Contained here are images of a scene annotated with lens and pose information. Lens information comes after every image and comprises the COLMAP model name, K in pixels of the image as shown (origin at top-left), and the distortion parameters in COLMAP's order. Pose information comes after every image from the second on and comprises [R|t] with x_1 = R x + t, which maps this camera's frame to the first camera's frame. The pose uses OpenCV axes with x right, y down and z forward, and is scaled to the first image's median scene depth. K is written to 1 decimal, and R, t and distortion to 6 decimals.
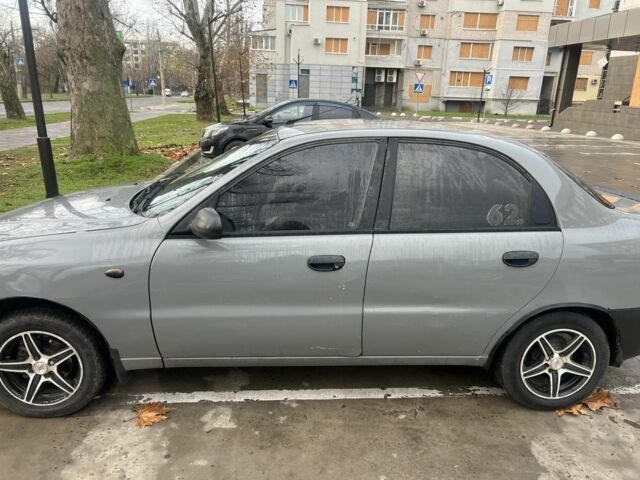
lens RADIAL K [[474.4, 0, 320.0], [0, 474.4, 240.0], [0, 0, 1]] dist [0.050491, -0.051079]
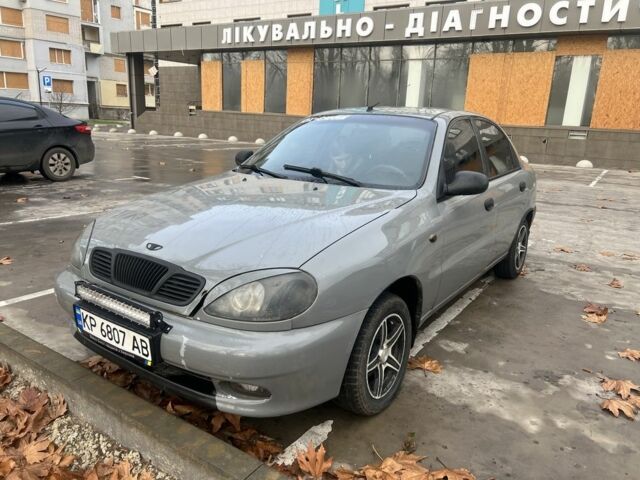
lens RADIAL K [[474.4, 0, 320.0], [0, 474.4, 240.0], [0, 0, 1]] dist [0.050491, -0.051079]
pose [[0.631048, -0.203029, 0.748704, -0.302800], [0.210372, 0.973765, 0.086746, -0.016743], [-0.746674, 0.102765, 0.657205, 0.098094]]
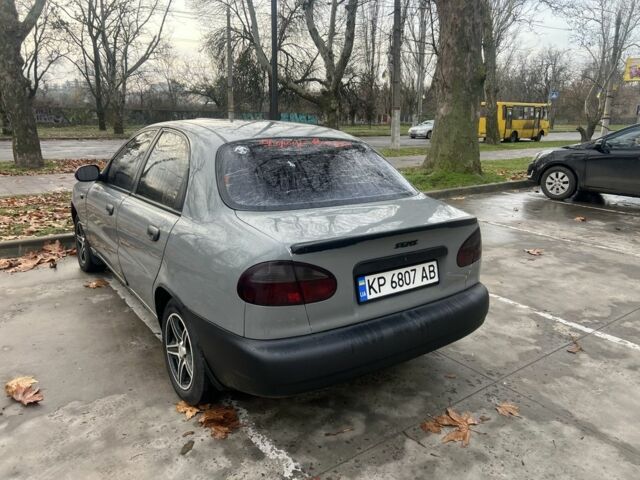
lens RADIAL K [[474.4, 0, 320.0], [0, 474.4, 240.0], [0, 0, 1]] dist [0.050491, -0.051079]
pose [[0.529838, 0.191399, -0.826219, 0.349975], [-0.241791, 0.967861, 0.069155, -0.026116], [0.812902, 0.163132, 0.559088, 0.155702]]
